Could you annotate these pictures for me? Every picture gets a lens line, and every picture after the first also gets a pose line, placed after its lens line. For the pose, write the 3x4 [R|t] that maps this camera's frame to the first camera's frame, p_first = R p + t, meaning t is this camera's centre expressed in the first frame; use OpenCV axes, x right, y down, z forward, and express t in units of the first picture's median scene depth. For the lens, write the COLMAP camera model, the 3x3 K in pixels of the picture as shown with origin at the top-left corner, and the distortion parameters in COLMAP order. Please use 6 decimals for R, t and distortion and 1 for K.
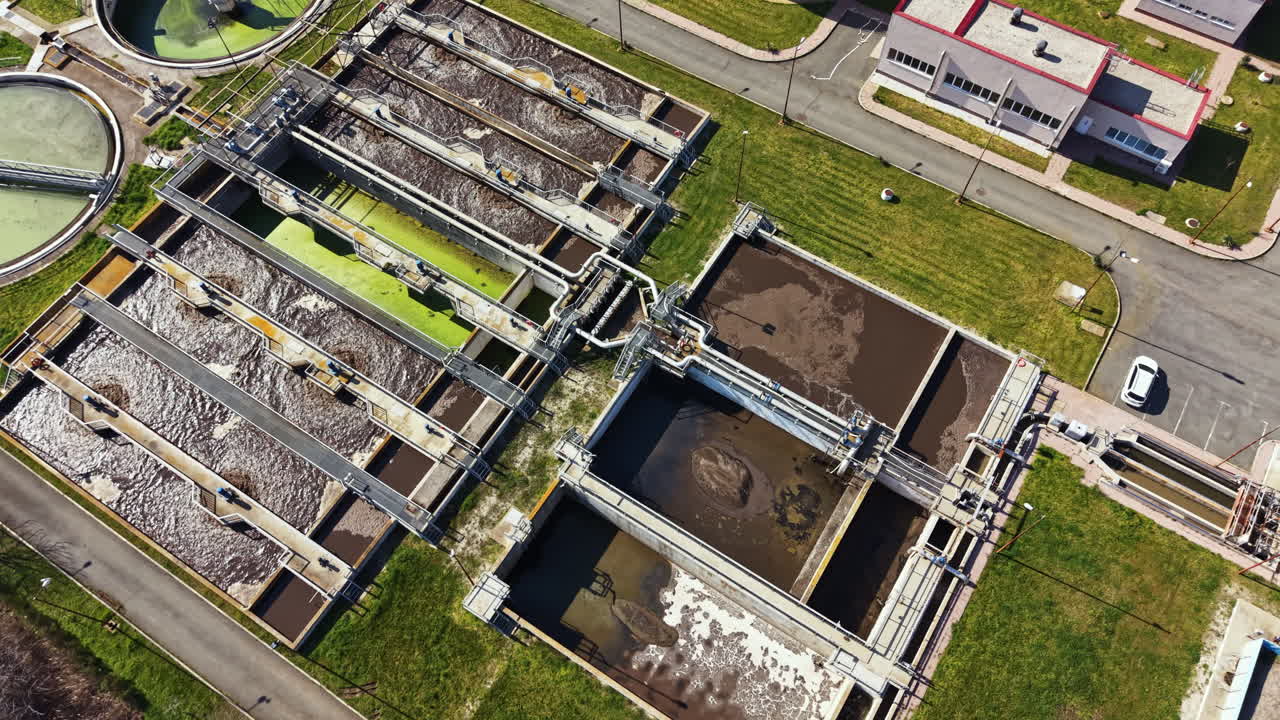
lens RADIAL K [[908.0, 0, 640.0], [0, 908.0, 360.0], [0, 0, 1]] dist [0.036239, -0.002770]
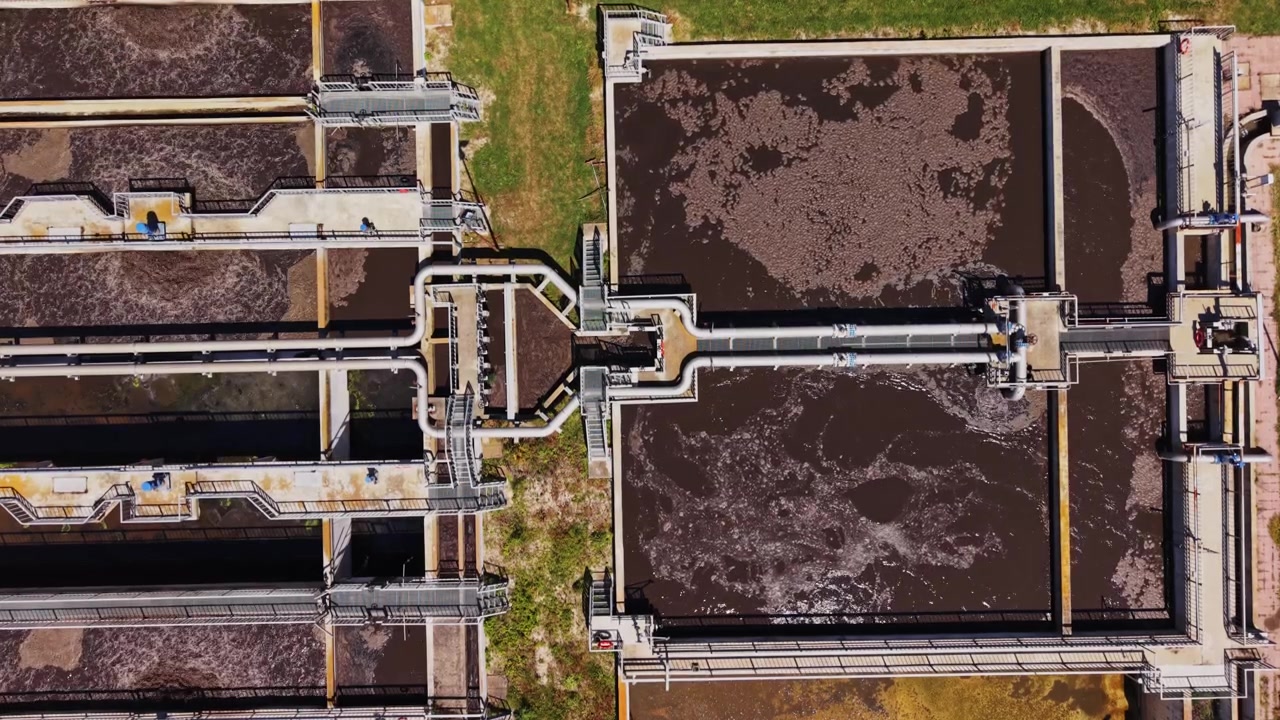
lens RADIAL K [[925.2, 0, 640.0], [0, 925.2, 360.0], [0, 0, 1]] dist [0.019851, 0.000227]
pose [[0.833017, -0.553135, 0.011147, 0.024212], [0.487759, 0.743773, 0.457048, -0.264064], [-0.261100, -0.375292, 0.889372, 0.488943]]
